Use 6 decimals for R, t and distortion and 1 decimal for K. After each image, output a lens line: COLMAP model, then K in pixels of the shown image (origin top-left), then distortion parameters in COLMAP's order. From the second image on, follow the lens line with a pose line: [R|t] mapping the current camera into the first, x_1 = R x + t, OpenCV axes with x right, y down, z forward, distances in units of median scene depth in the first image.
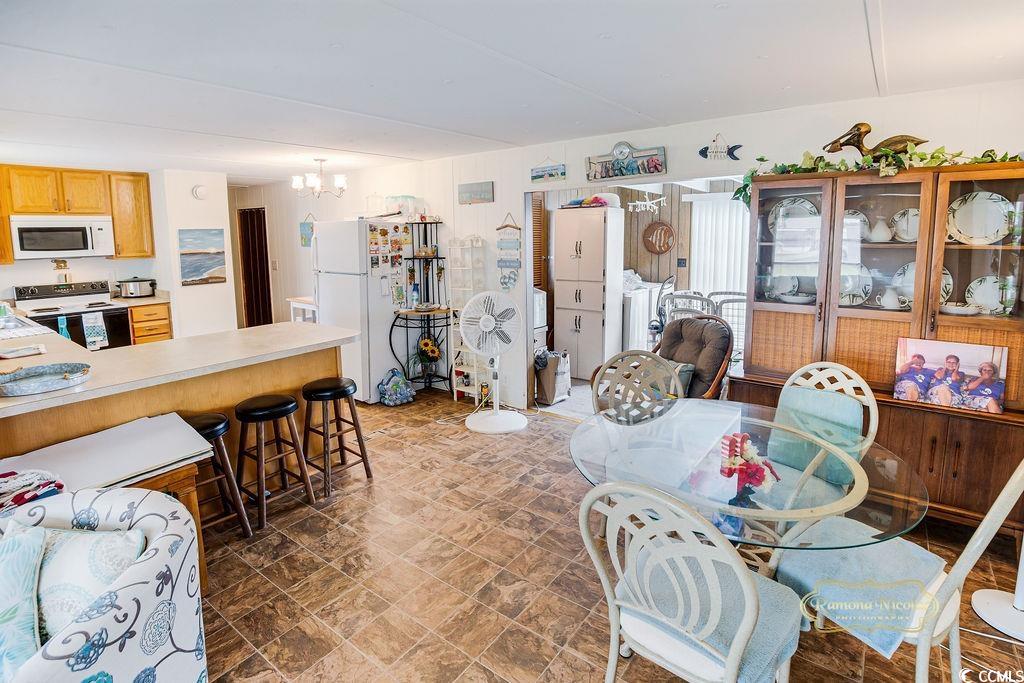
lens RADIAL K [[664.6, 0, 472.4], [0, 664.6, 340.3], [0, 0, 1]] dist [-0.051800, -0.000190]
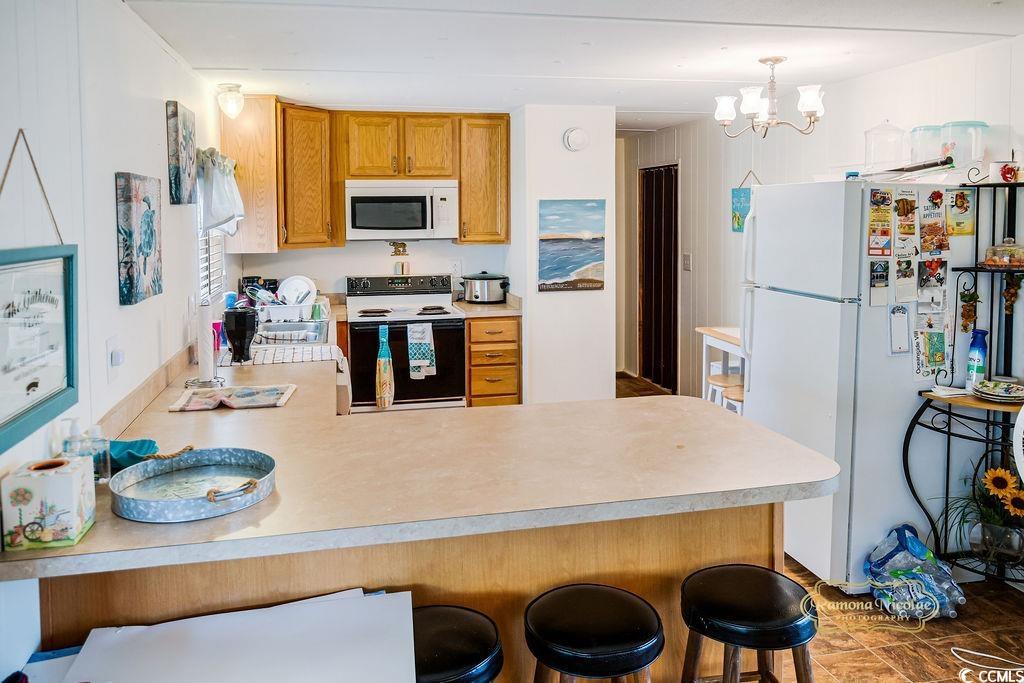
lens RADIAL K [[1077.2, 0, 512.0], [0, 1077.2, 341.5], [0, 0, 1]] dist [-0.026351, -0.012068]
pose [[0.896101, 0.054607, -0.440479, -0.039857], [-0.070624, 0.997302, -0.020038, -0.034052], [0.438196, 0.049065, 0.897539, 0.207709]]
